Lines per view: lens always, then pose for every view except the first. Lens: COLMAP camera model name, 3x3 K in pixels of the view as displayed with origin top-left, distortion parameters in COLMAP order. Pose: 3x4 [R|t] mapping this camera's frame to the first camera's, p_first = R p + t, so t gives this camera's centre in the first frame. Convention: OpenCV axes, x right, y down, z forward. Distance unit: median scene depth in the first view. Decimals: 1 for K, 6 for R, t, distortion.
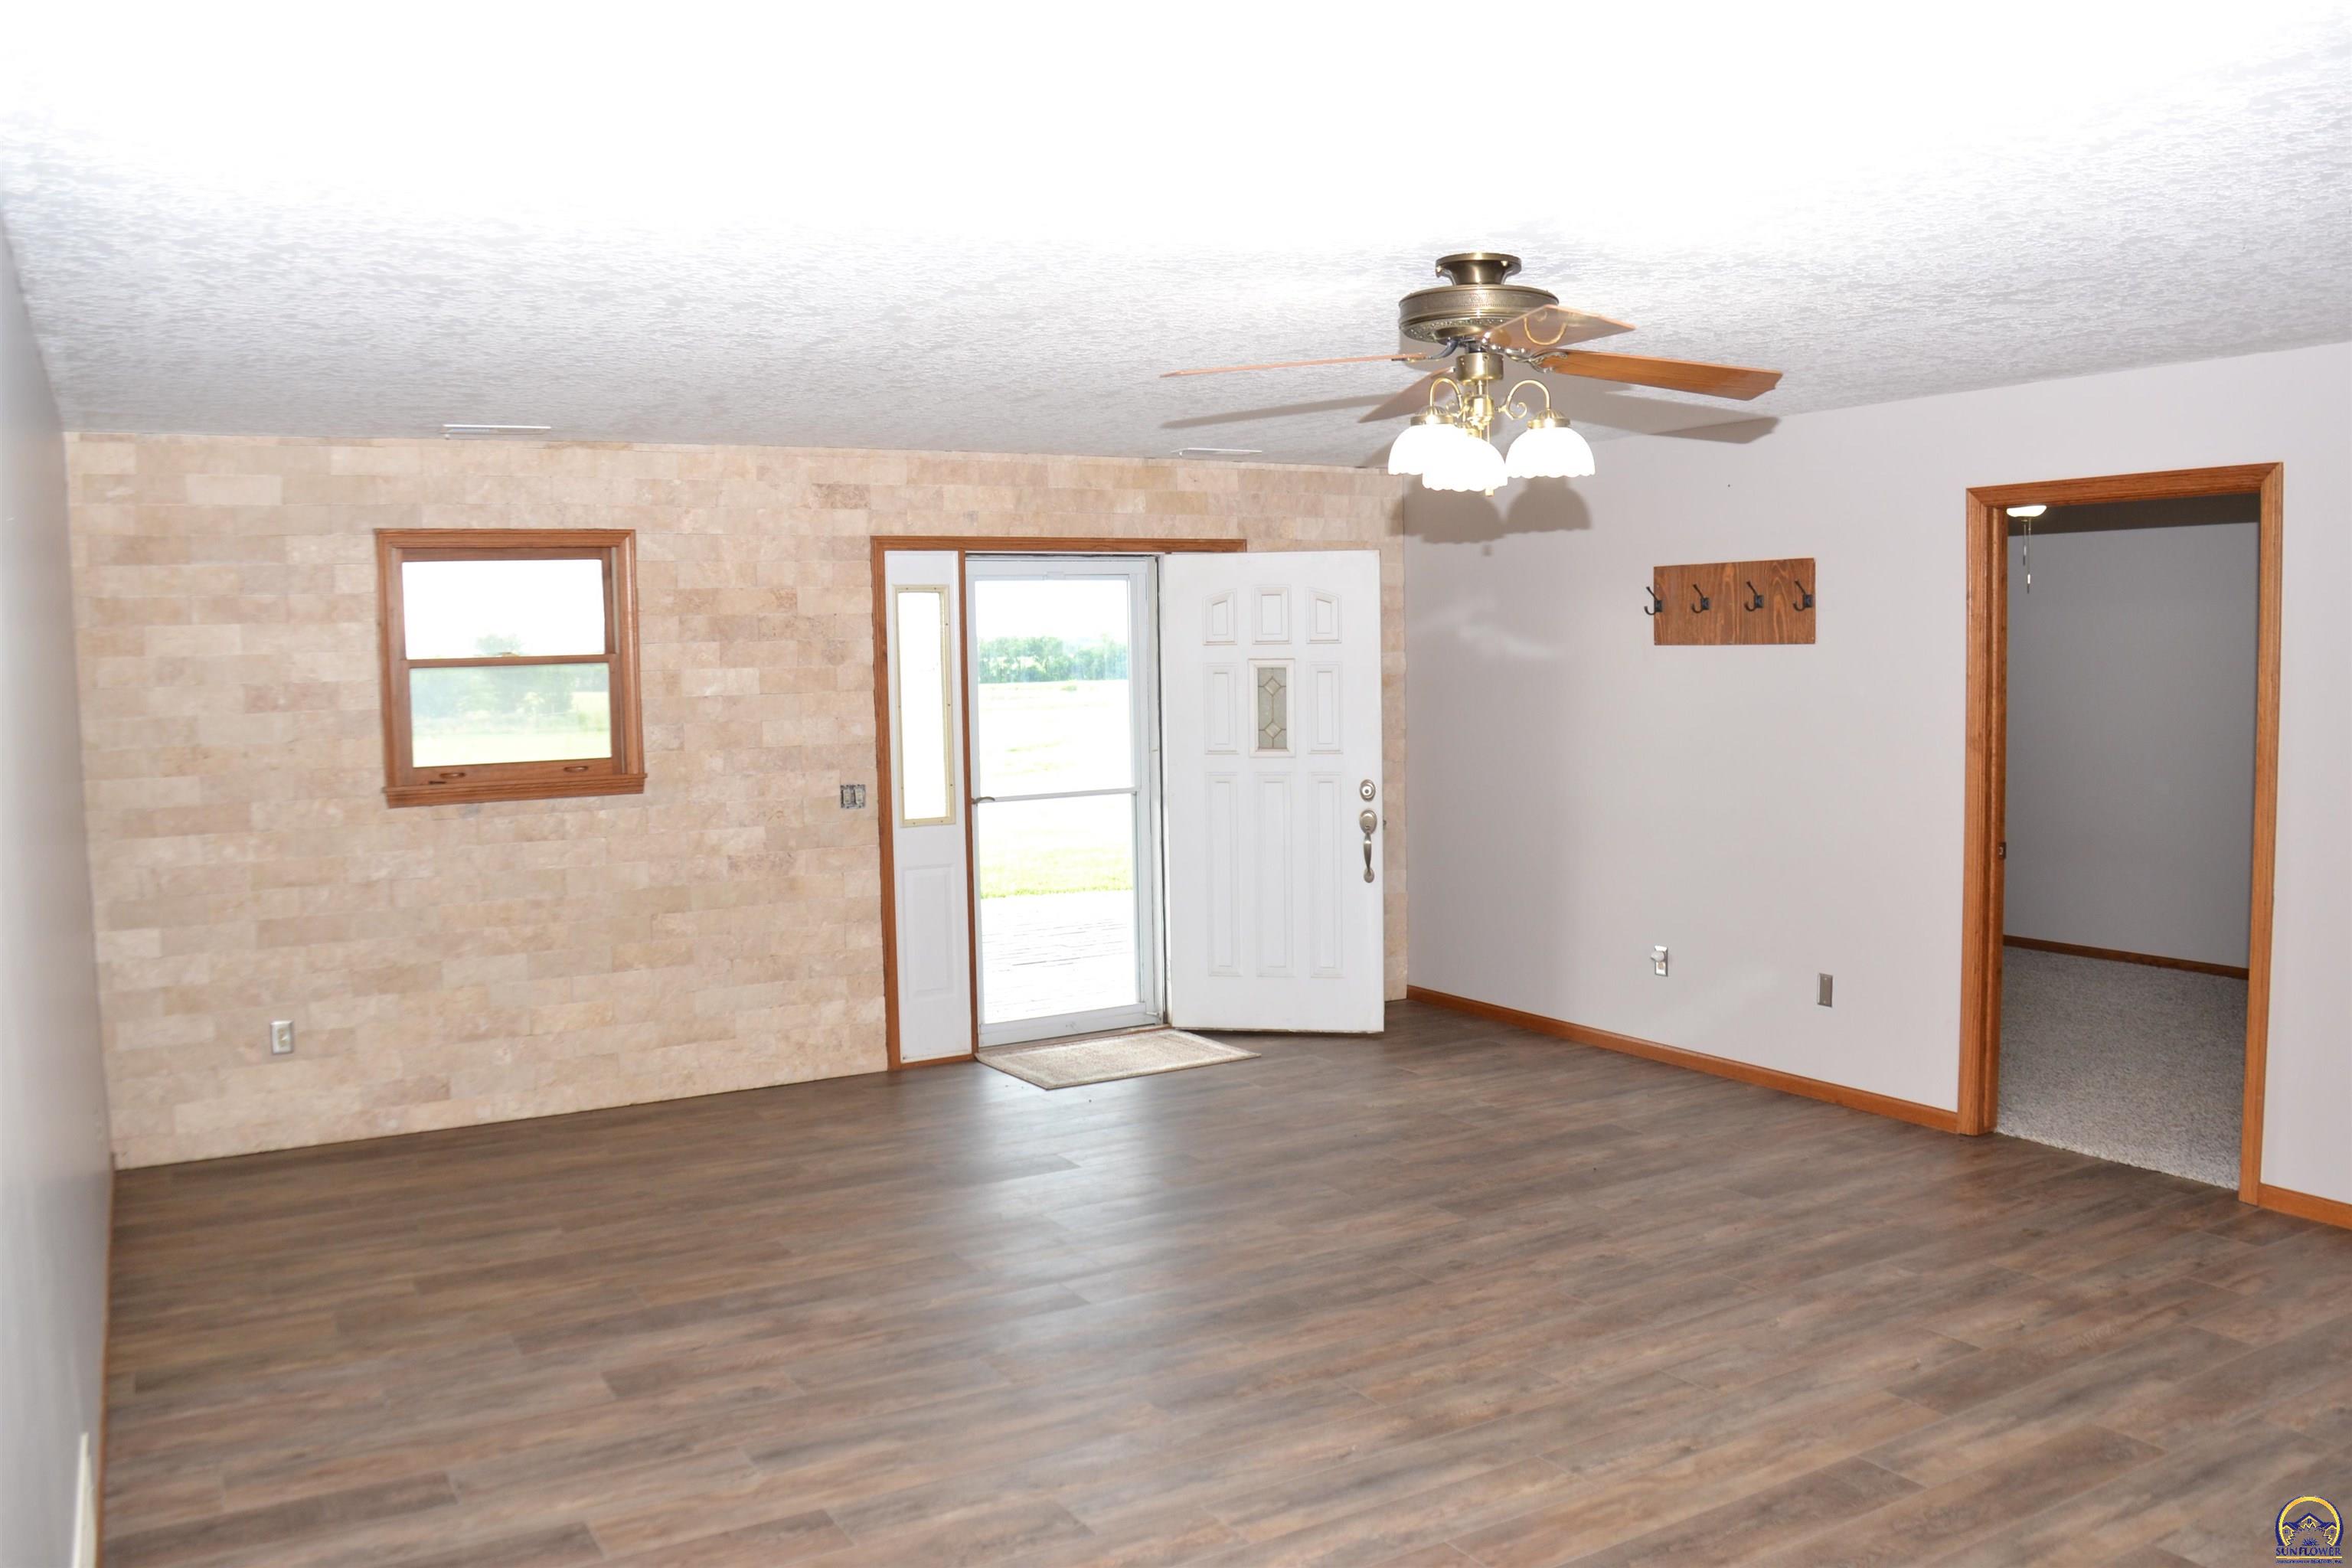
lens RADIAL K [[1872.0, 0, 1181.0], [0, 1872.0, 777.8], [0, 0, 1]] dist [-0.165835, 0.111084]
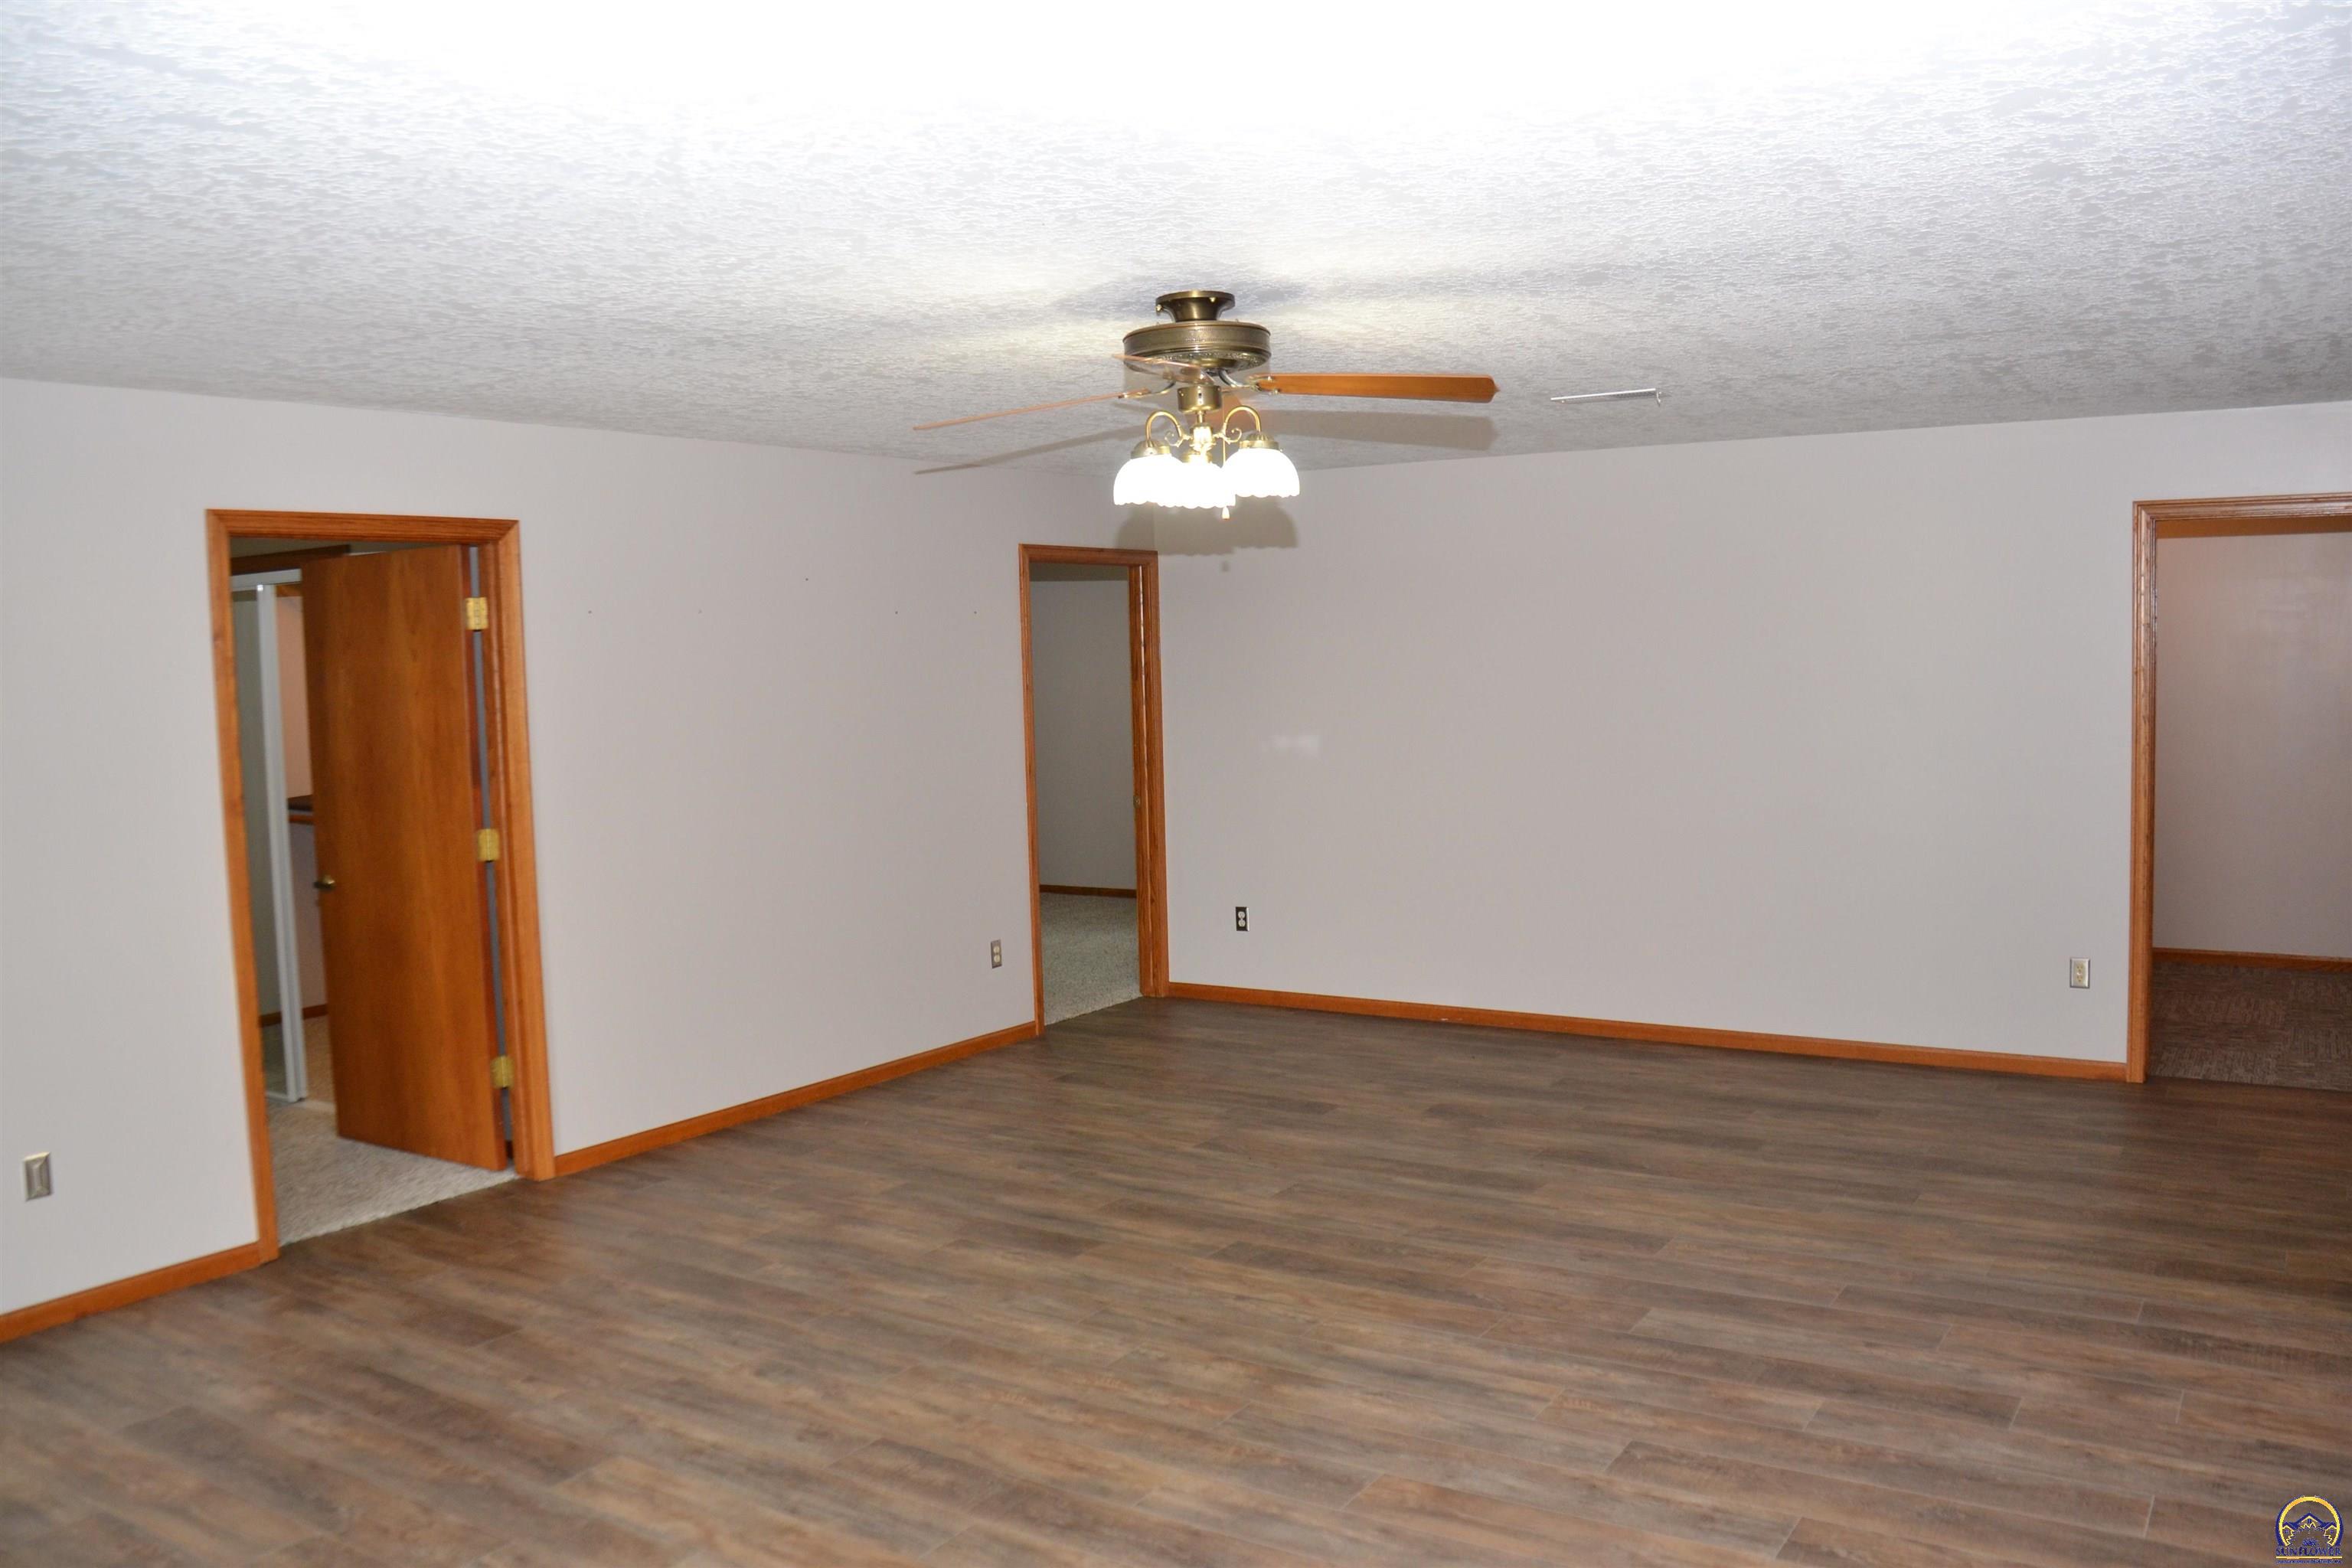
lens RADIAL K [[1872.0, 0, 1182.3], [0, 1872.0, 792.1], [0, 0, 1]] dist [-0.165835, 0.111084]
pose [[-0.444763, -0.040807, 0.894718, -0.691936], [0.098675, 0.990648, 0.094233, -0.082854], [-0.890196, 0.130198, -0.436577, 1.288632]]
